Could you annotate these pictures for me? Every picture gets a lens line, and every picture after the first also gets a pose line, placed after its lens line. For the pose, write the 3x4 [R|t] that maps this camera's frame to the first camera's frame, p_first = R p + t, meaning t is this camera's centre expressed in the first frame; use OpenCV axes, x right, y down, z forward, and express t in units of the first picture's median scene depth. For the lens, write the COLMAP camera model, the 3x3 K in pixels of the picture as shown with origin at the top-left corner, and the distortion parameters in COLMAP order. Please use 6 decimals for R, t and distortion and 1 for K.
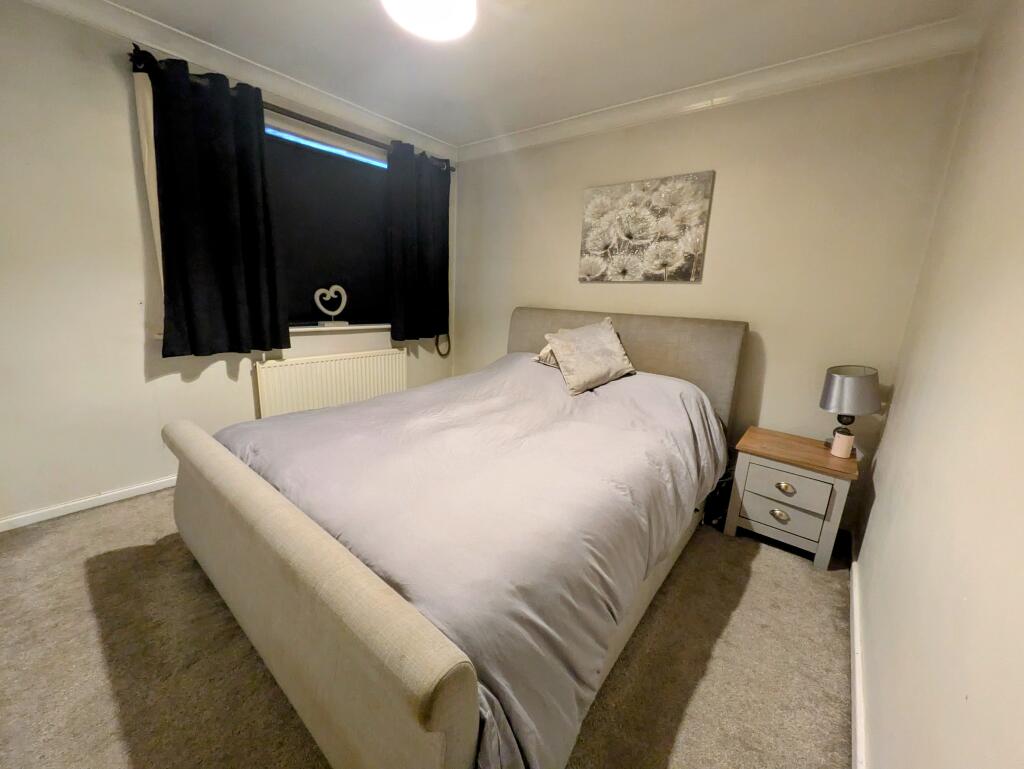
lens RADIAL K [[404.3, 0, 508.3], [0, 404.3, 384.2], [0, 0, 1]] dist [-0.001069, 0.000173]
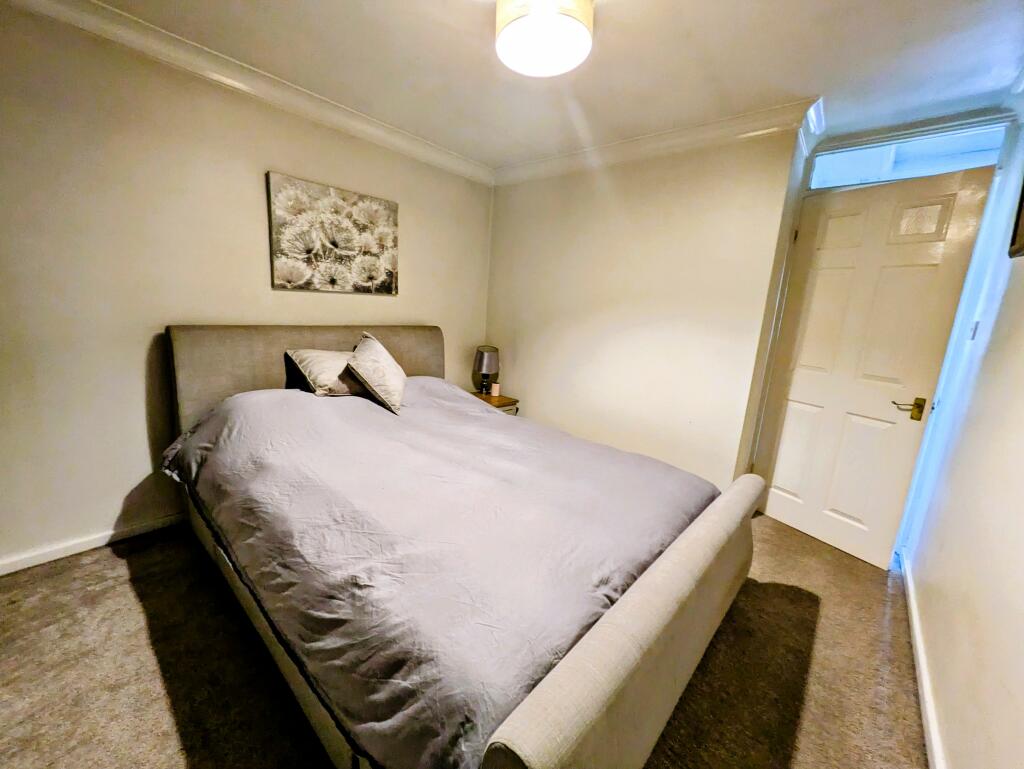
lens RADIAL K [[404.3, 0, 508.3], [0, 404.3, 384.2], [0, 0, 1]] dist [-0.001069, 0.000173]
pose [[0.046687, -0.232345, 0.971512, -0.690324], [0.158057, 0.962039, 0.222484, -0.199810], [-0.986326, 0.143167, 0.081639, 0.576942]]
